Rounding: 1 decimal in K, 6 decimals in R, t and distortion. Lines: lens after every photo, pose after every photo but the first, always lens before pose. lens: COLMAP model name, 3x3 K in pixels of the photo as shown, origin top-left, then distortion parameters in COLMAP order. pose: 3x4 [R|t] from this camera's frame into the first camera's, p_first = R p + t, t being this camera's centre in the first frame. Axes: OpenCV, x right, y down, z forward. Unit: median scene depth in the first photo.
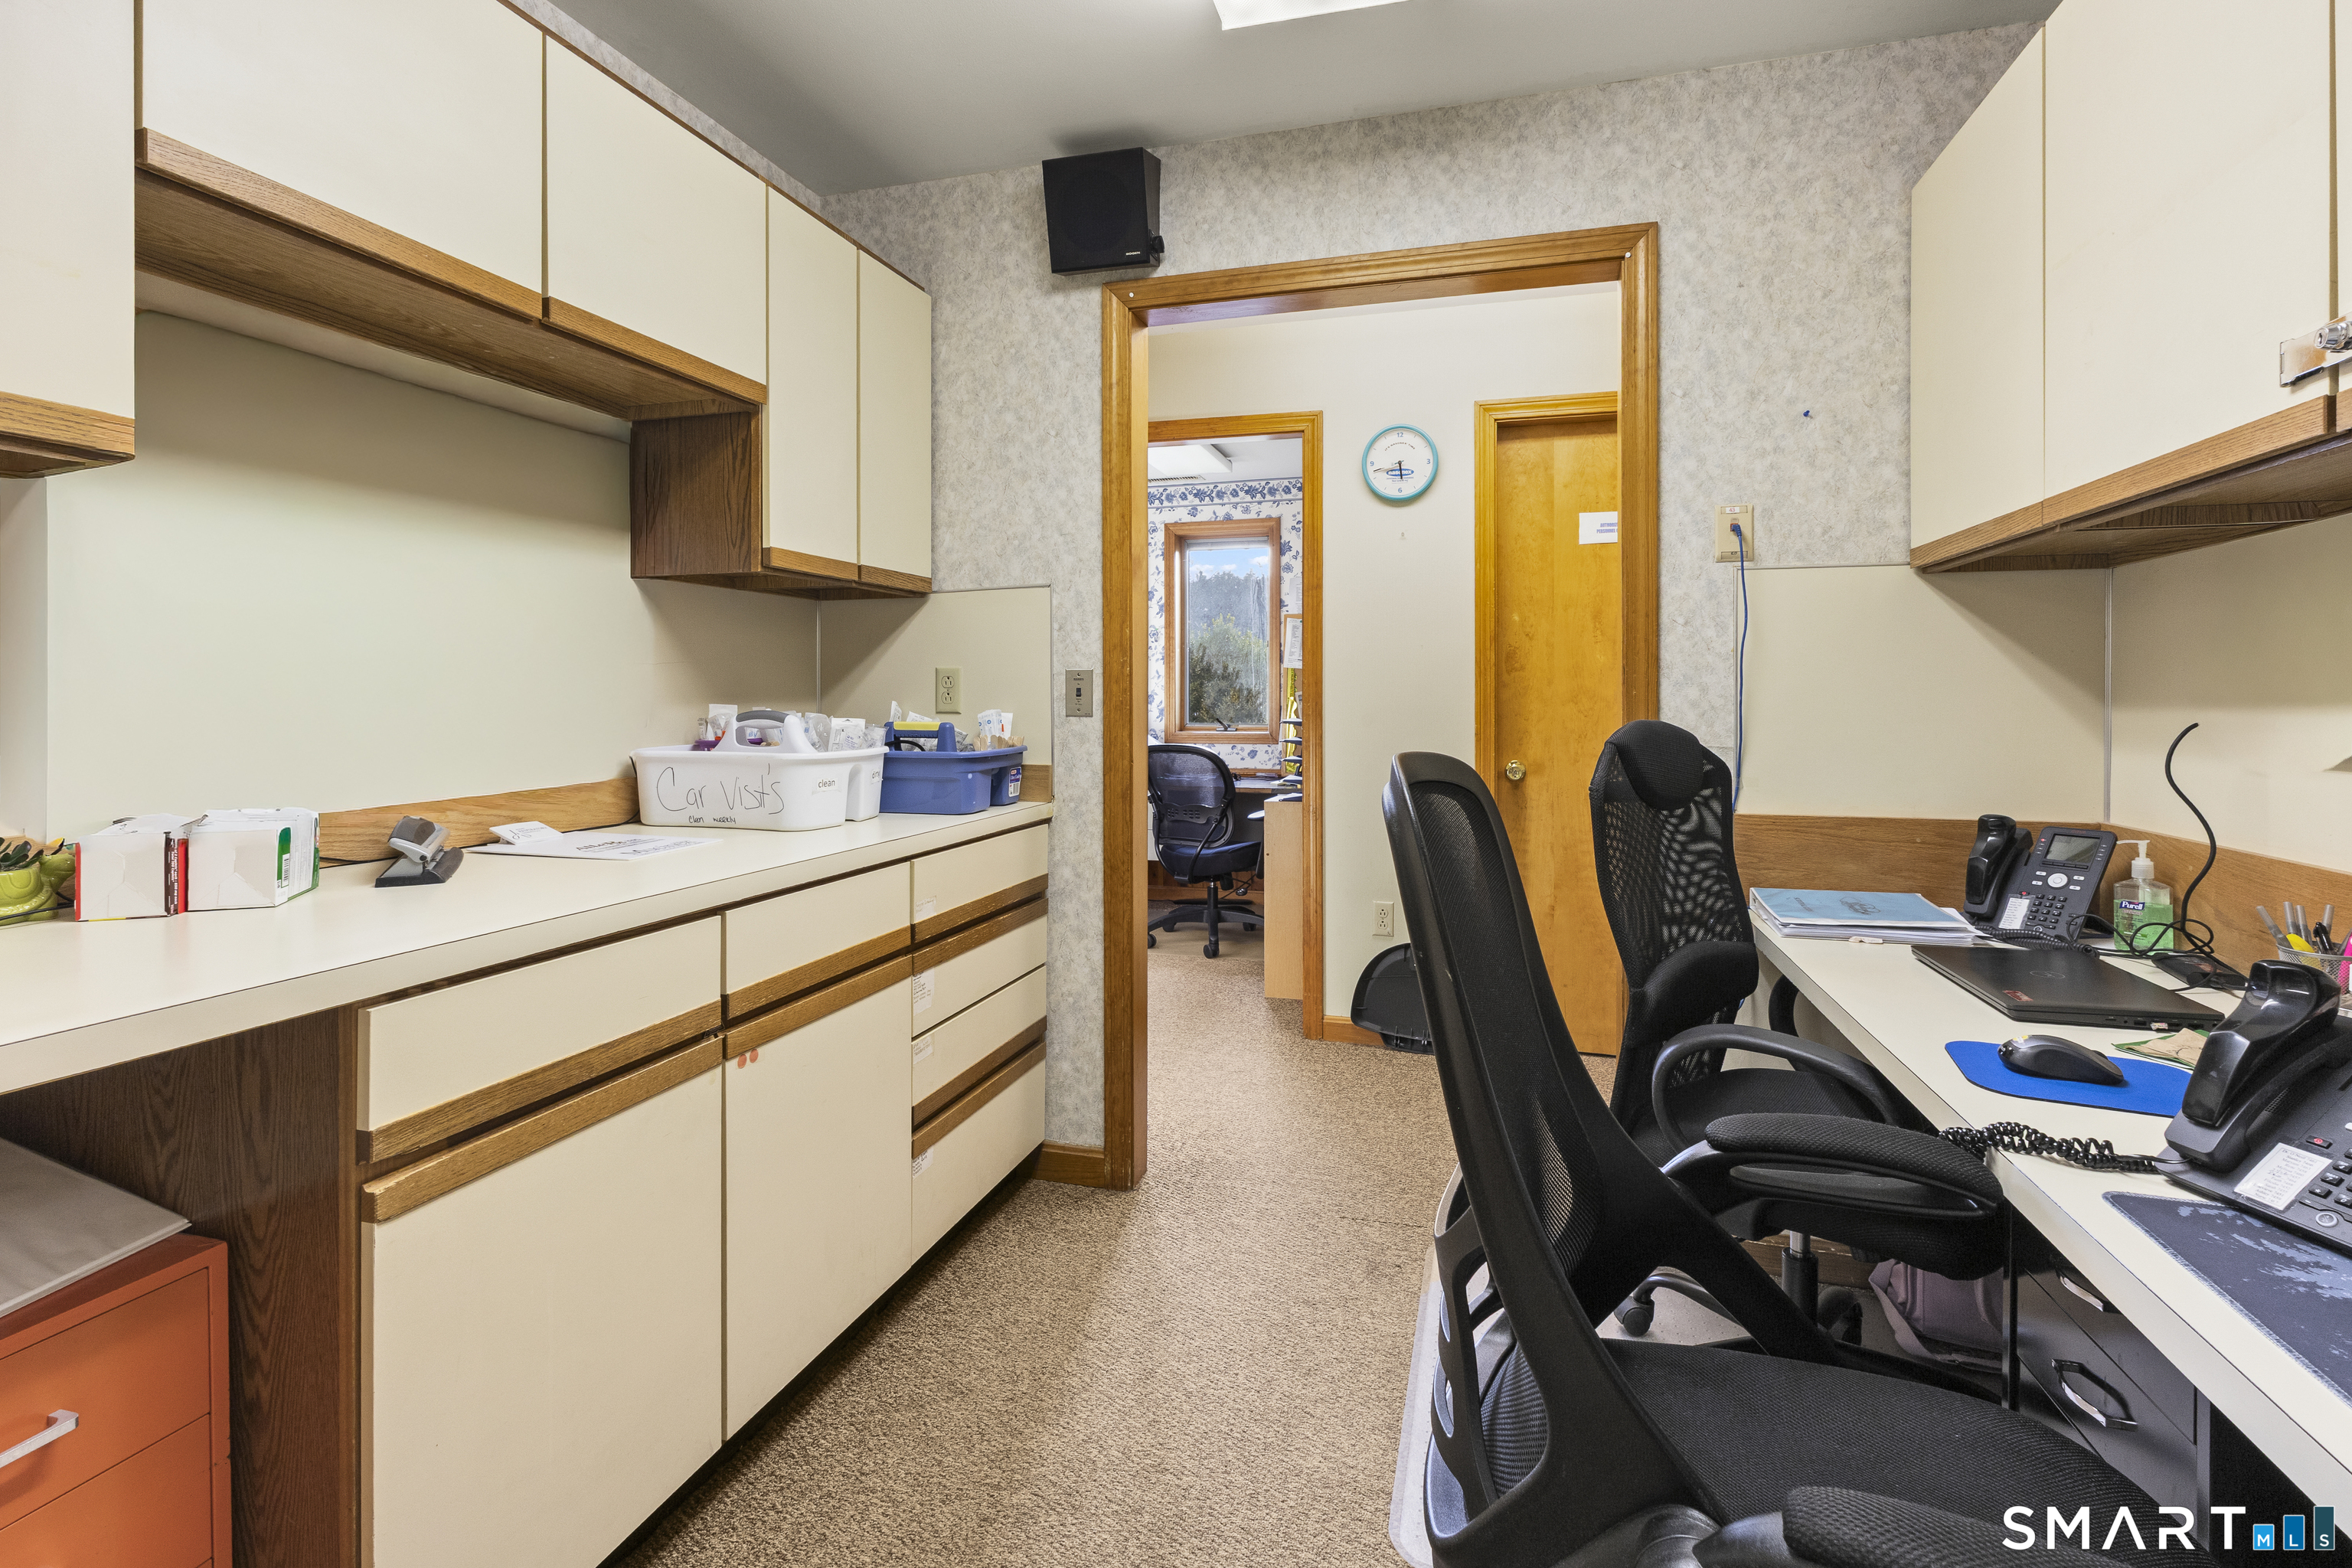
lens RADIAL K [[1094.7, 0, 1194.1], [0, 1094.7, 710.9], [0, 0, 1]] dist [-0.004159, 0.000329]
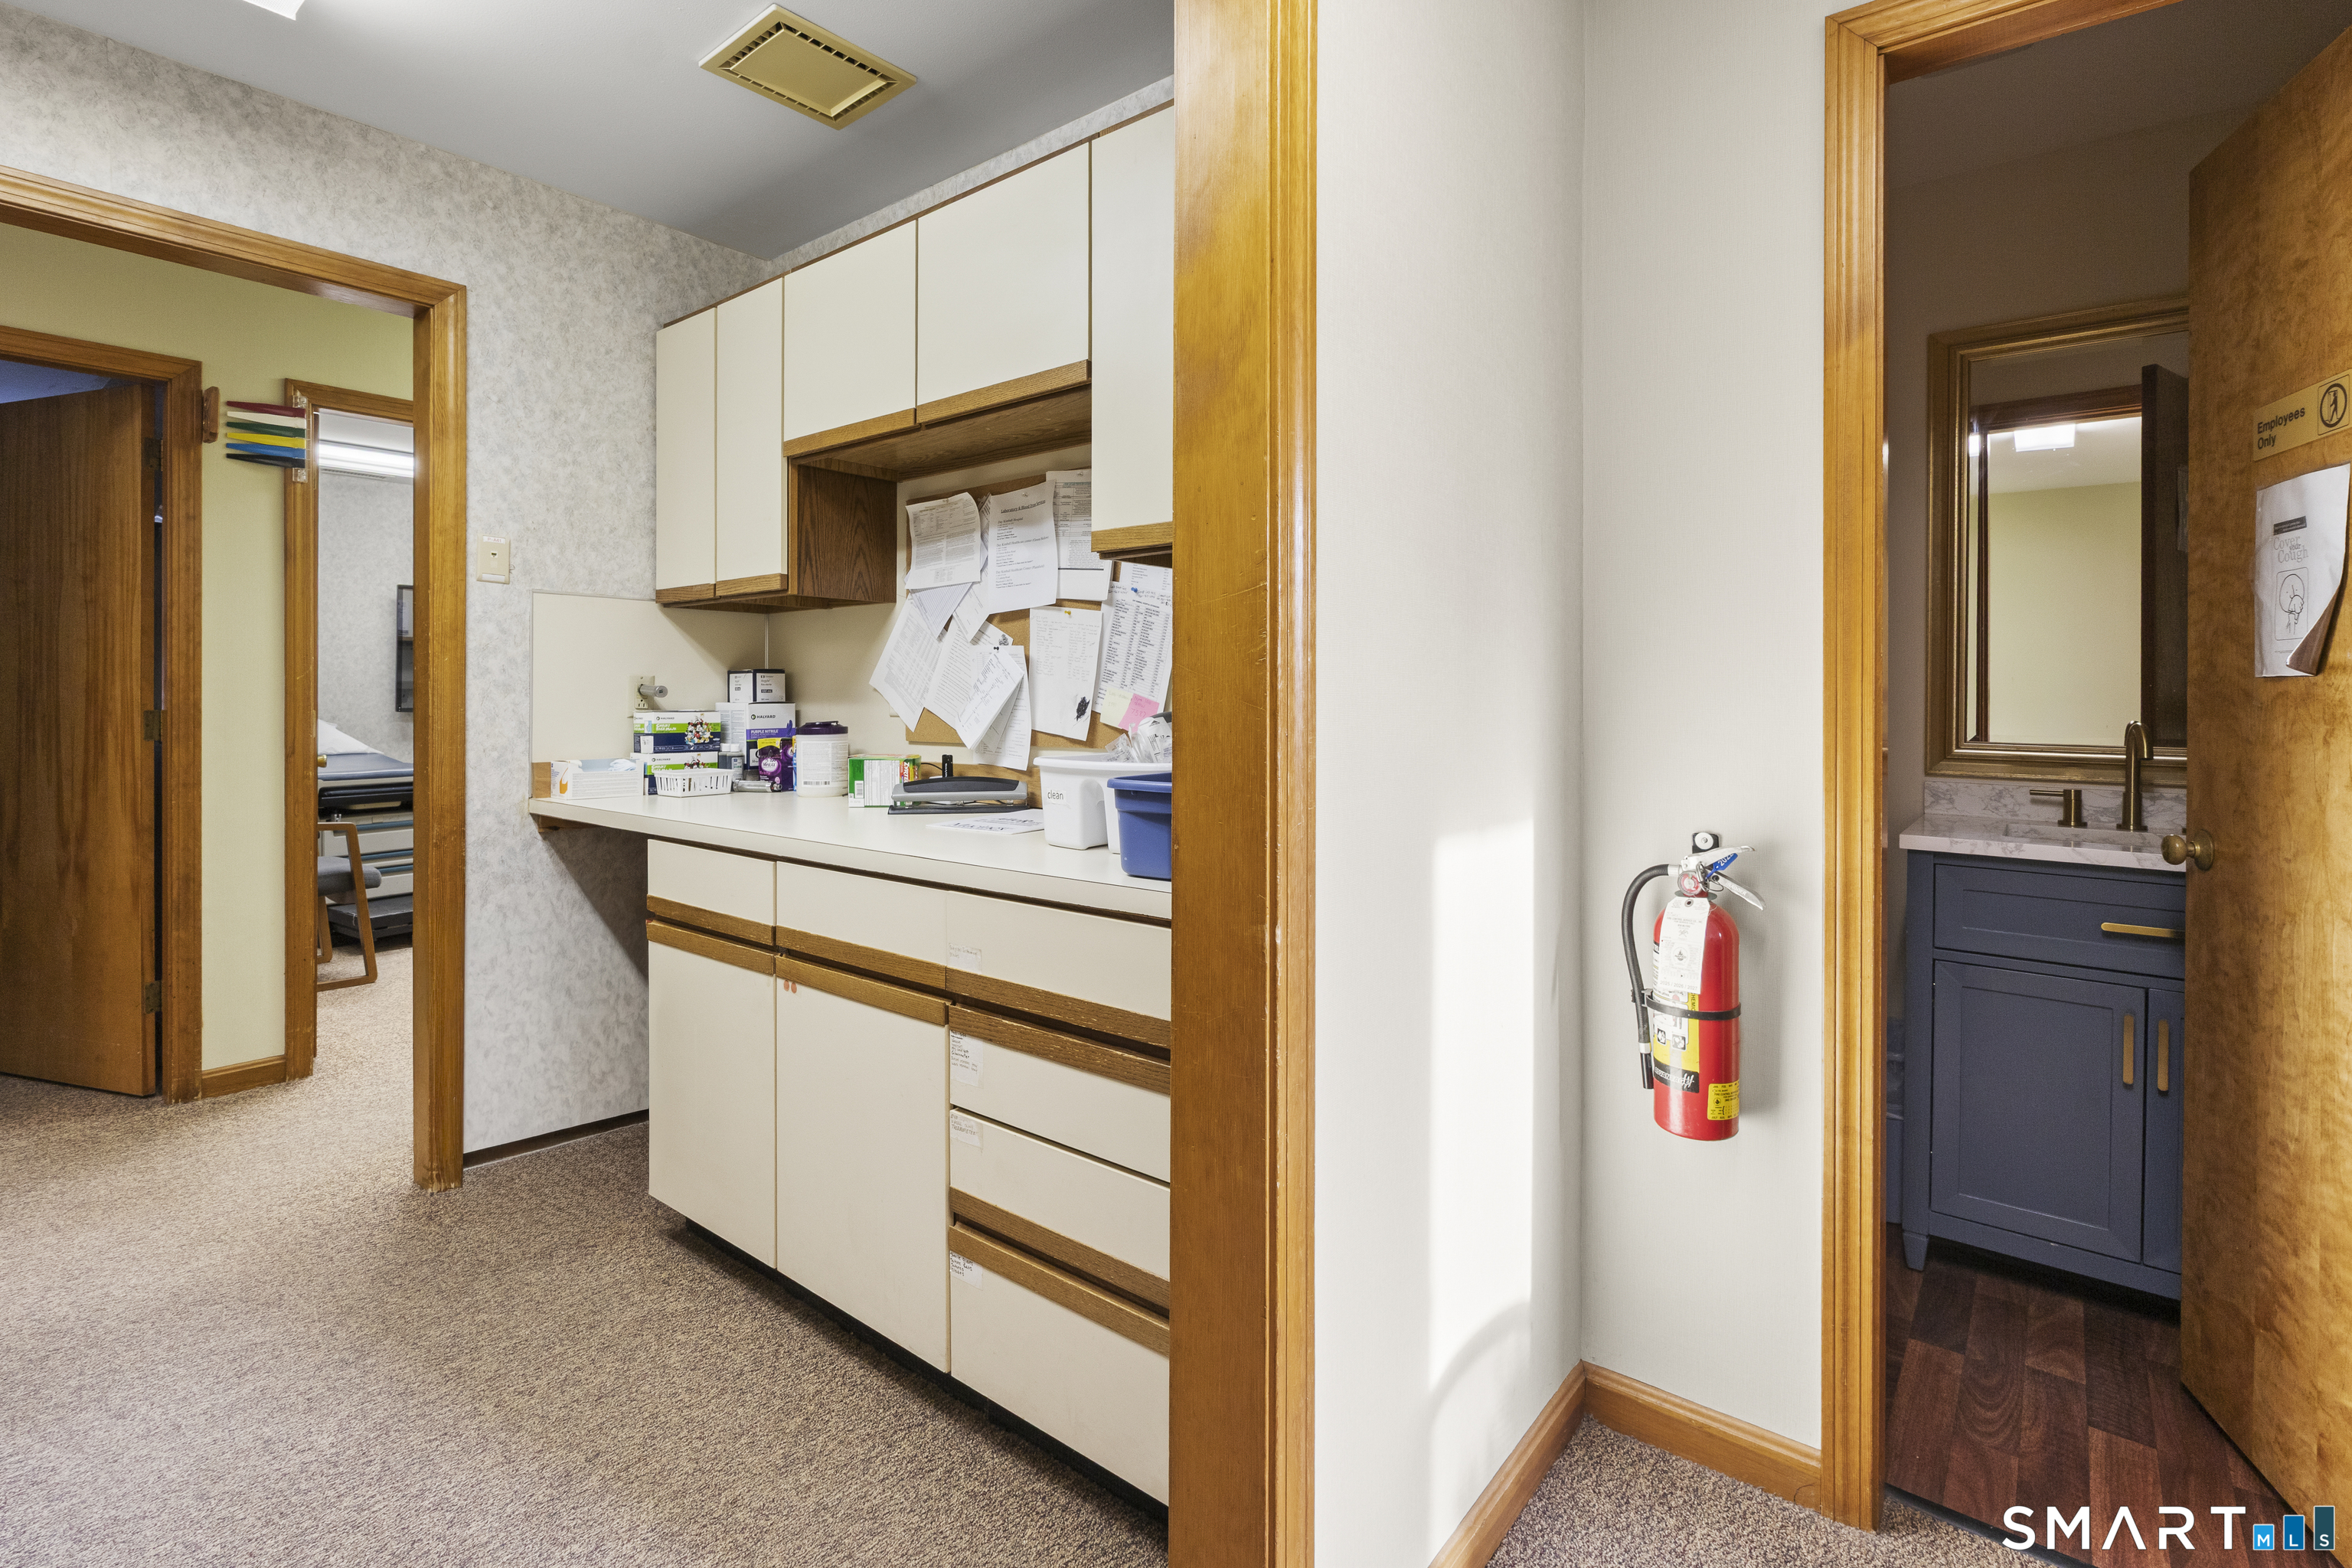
lens RADIAL K [[1094.7, 0, 1197.1], [0, 1094.7, 698.7], [0, 0, 1]] dist [-0.004159, 0.000329]
pose [[-0.385363, 0.001505, -0.922764, 0.491434], [-0.011107, 0.999919, 0.006269, -0.019984], [0.922698, 0.012665, -0.385315, 1.662716]]
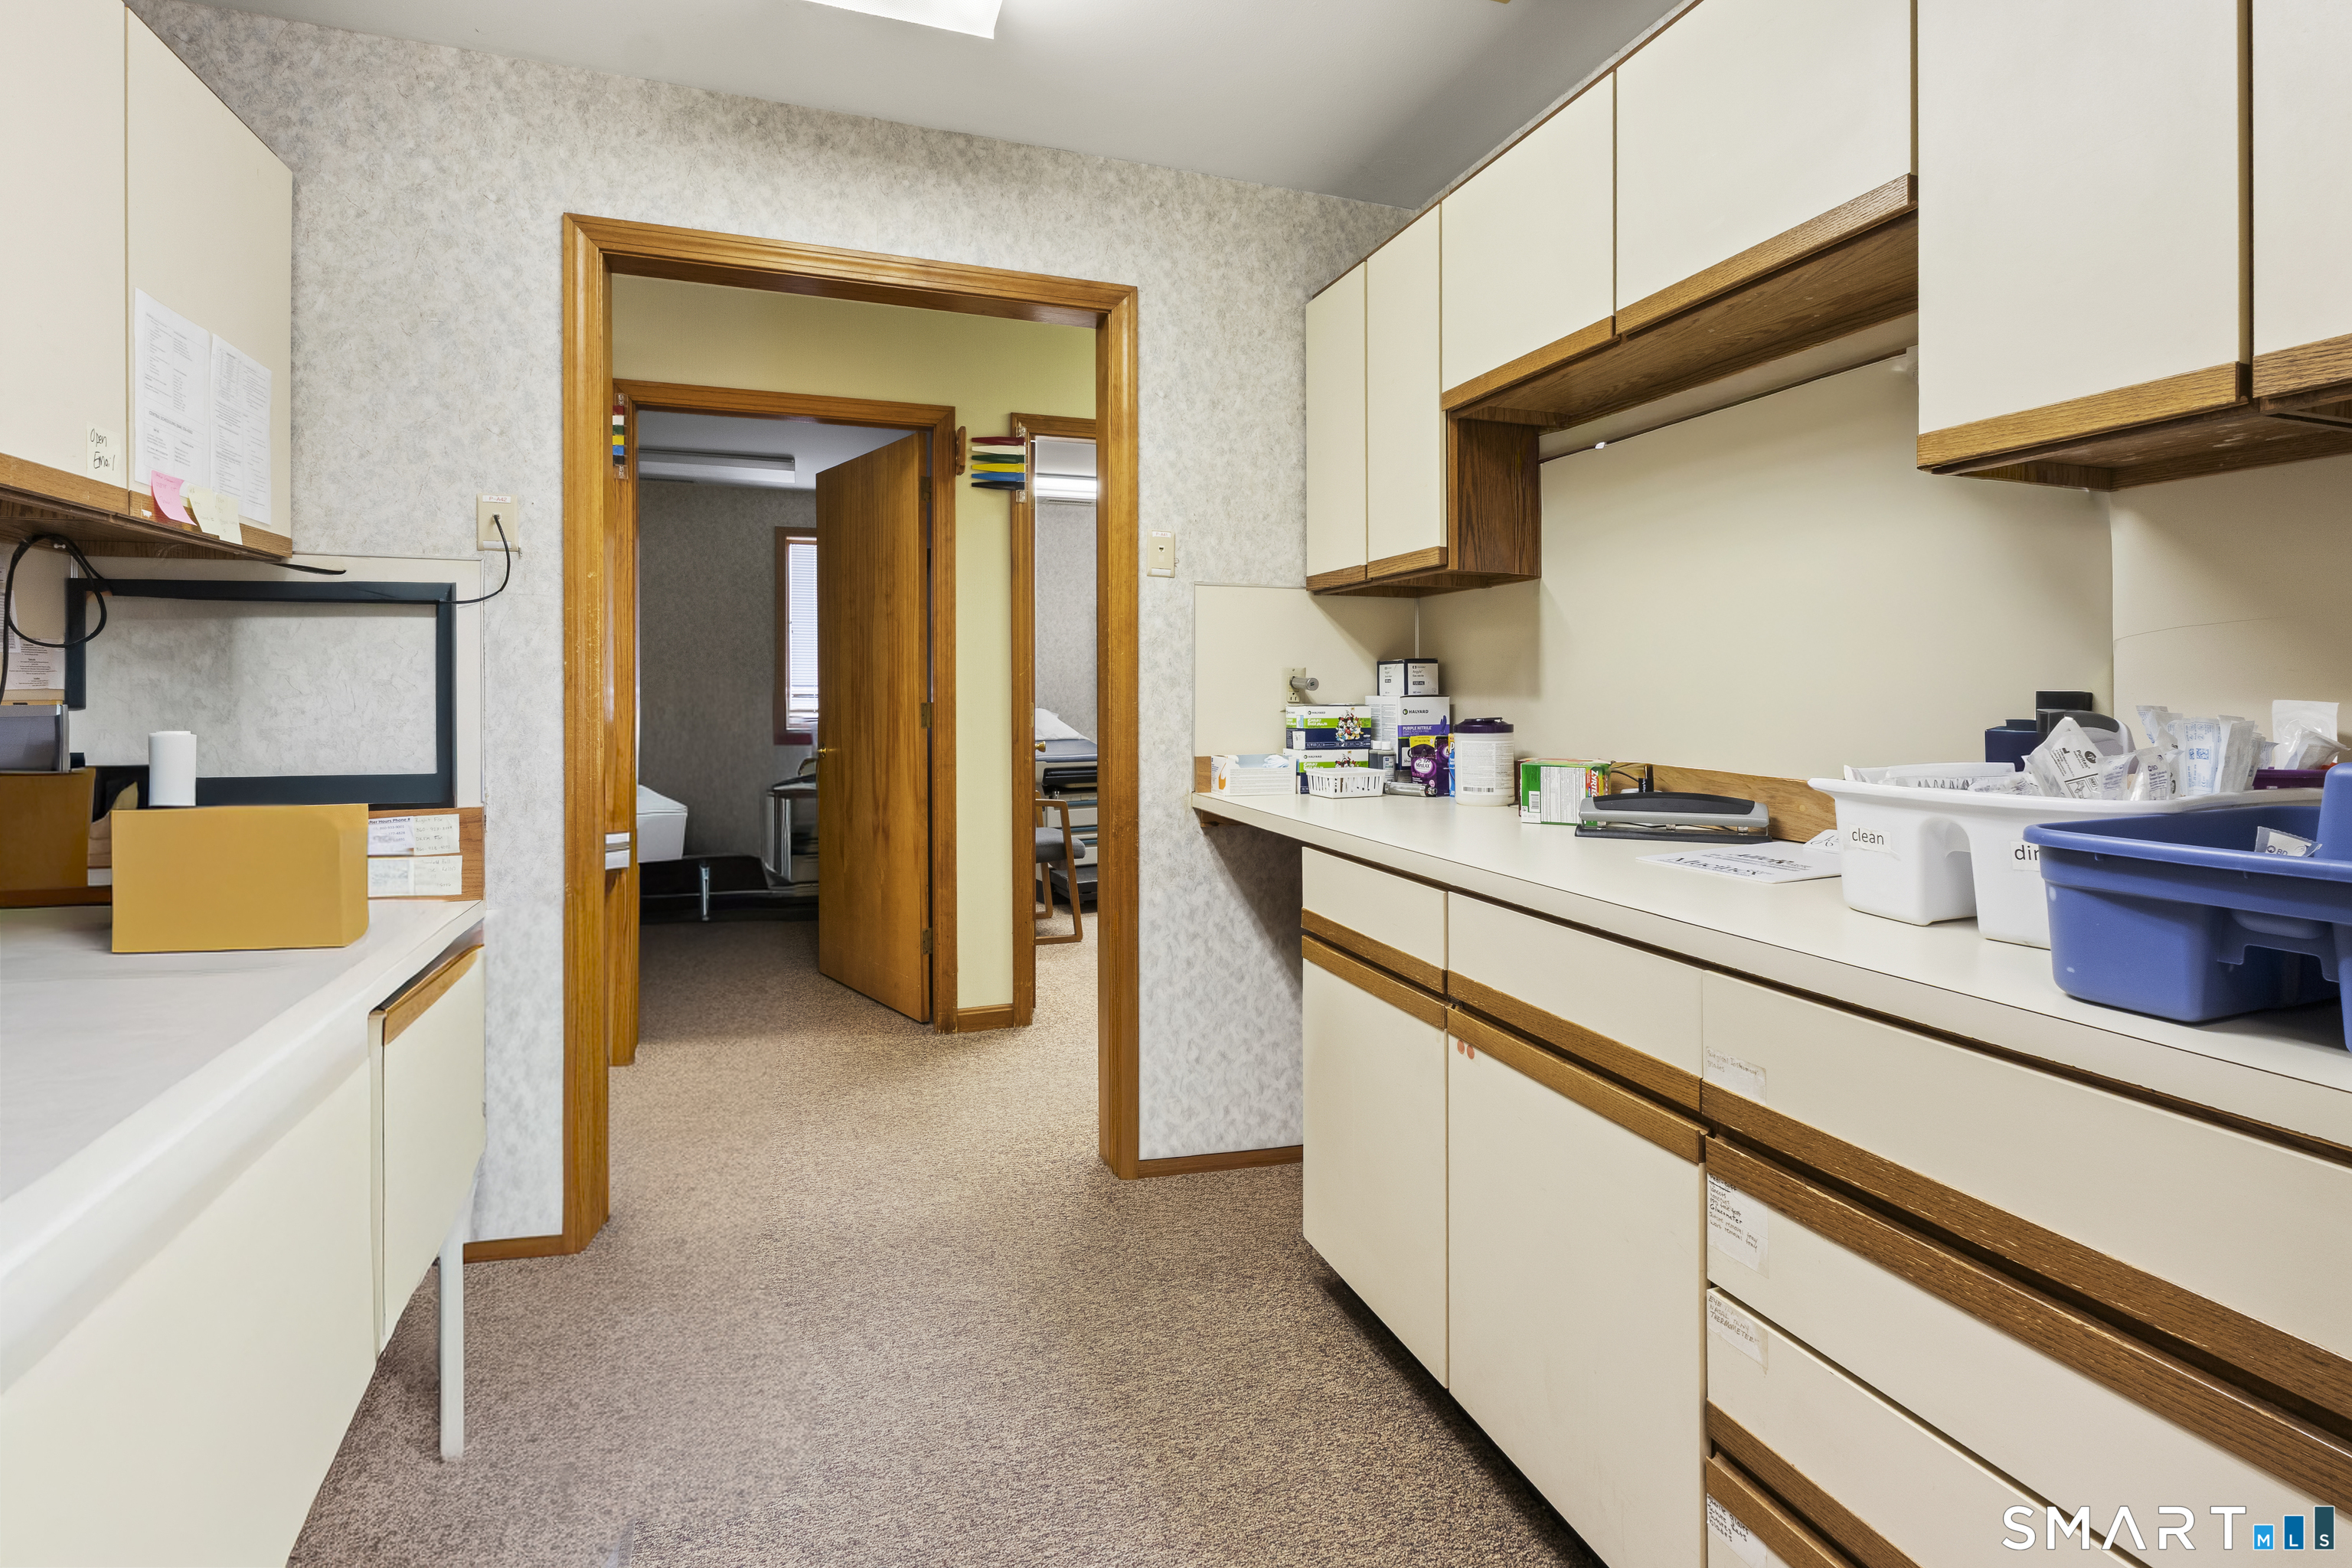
lens RADIAL K [[1094.7, 0, 1187.1], [0, 1094.7, 689.8], [0, 0, 1]] dist [-0.004159, 0.000329]
pose [[-0.816596, 0.003037, -0.577201, 0.330597], [-0.002872, 0.999952, 0.009325, -0.017706], [0.577202, 0.009272, -0.816549, 1.457444]]
